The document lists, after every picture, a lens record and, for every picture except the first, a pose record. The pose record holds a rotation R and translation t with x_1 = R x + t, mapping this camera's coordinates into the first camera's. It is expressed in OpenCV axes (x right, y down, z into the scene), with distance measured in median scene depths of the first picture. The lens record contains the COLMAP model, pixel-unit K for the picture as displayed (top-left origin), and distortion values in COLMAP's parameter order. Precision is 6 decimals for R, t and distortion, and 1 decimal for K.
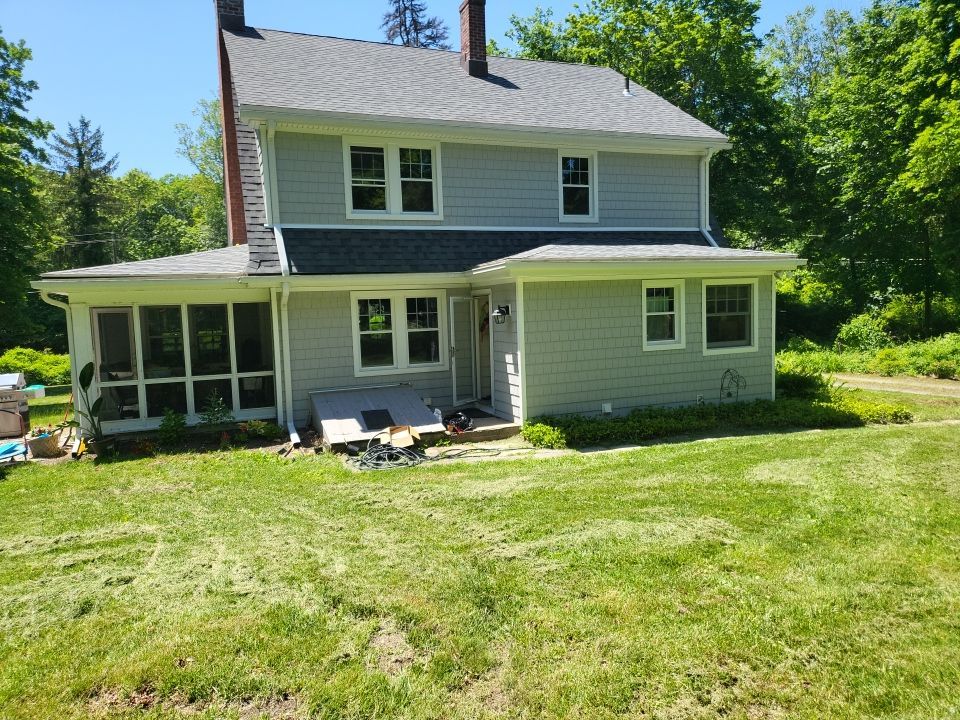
lens RADIAL K [[678.0, 0, 481.1], [0, 678.0, 358.6], [0, 0, 1]] dist [0.061242, -0.056973]
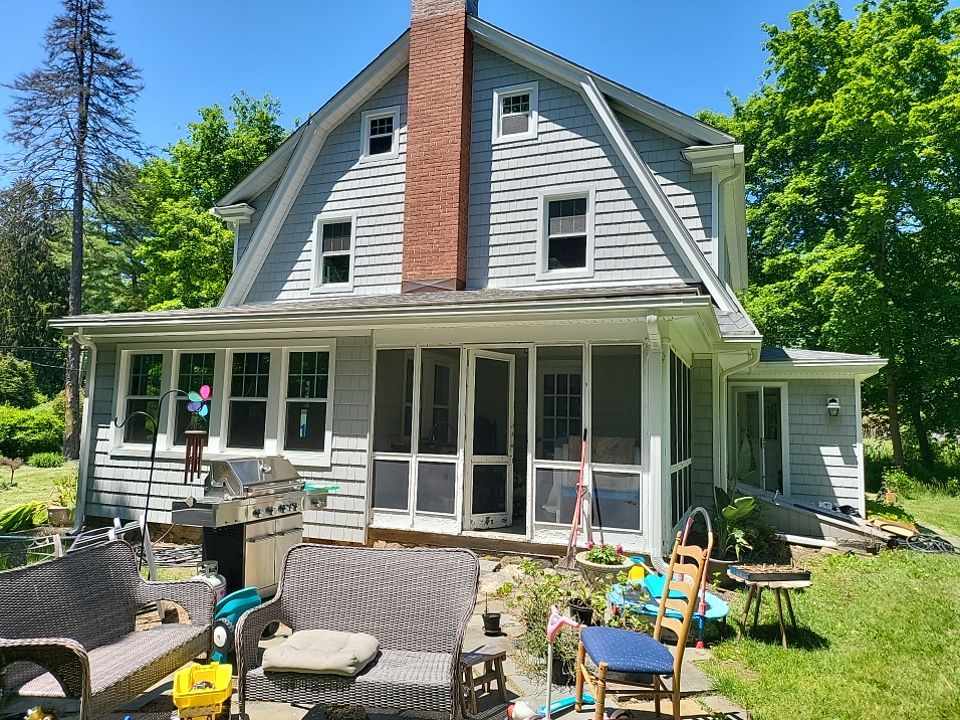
lens RADIAL K [[678.0, 0, 485.9], [0, 678.0, 355.2], [0, 0, 1]] dist [0.061242, -0.056973]
pose [[0.686759, 0.132131, 0.714775, -1.007594], [0.005861, 0.982301, -0.187216, 0.045729], [-0.726861, 0.132761, 0.673830, 0.611214]]
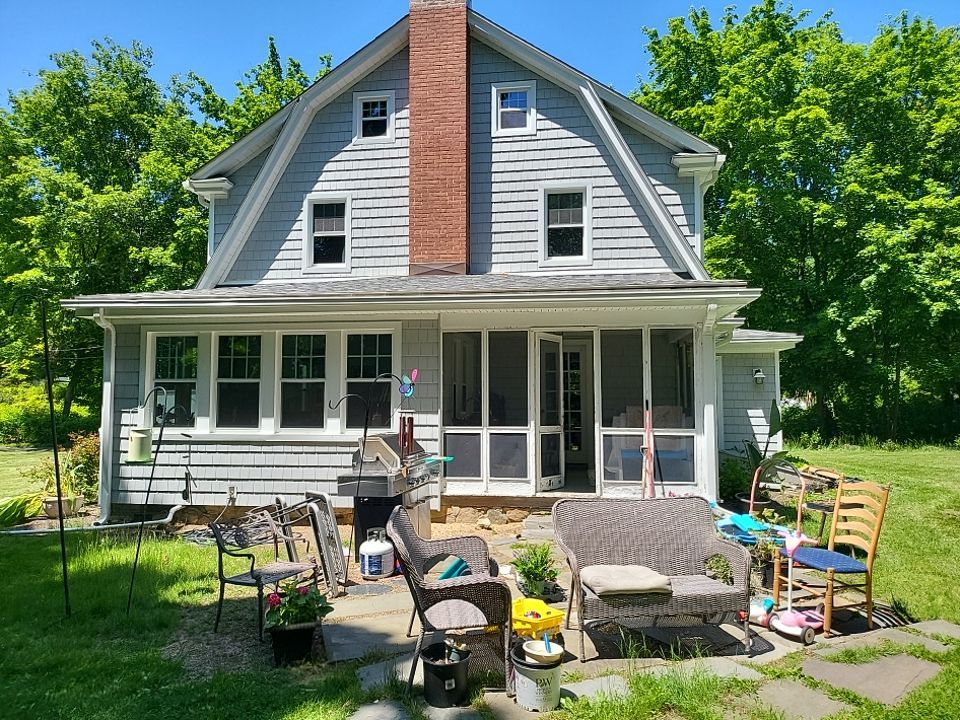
lens RADIAL K [[678.0, 0, 494.1], [0, 678.0, 359.2], [0, 0, 1]] dist [0.061242, -0.056973]
pose [[0.496916, 0.092884, 0.862813, -1.190426], [0.052763, 0.989182, -0.136876, 0.044430], [-0.866193, 0.113540, 0.486640, 0.740839]]
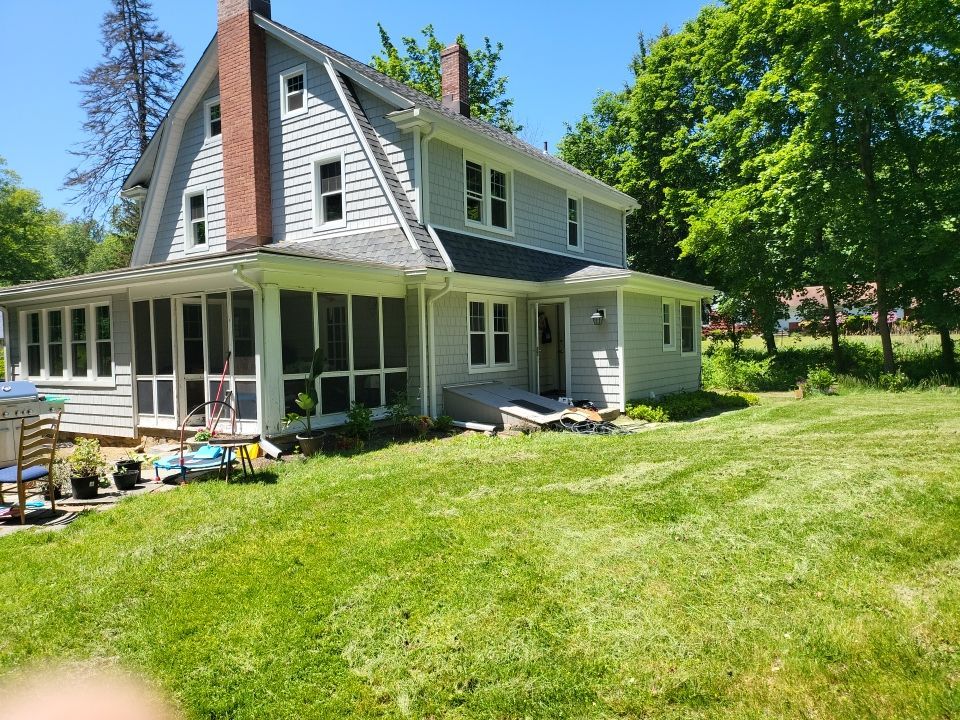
lens RADIAL K [[678.0, 0, 495.0], [0, 678.0, 358.8], [0, 0, 1]] dist [0.061242, -0.056973]
pose [[0.824842, 0.005605, 0.565335, -0.733643], [0.043580, 0.996345, -0.073463, 0.080992], [-0.563681, 0.085232, 0.821584, 0.111073]]
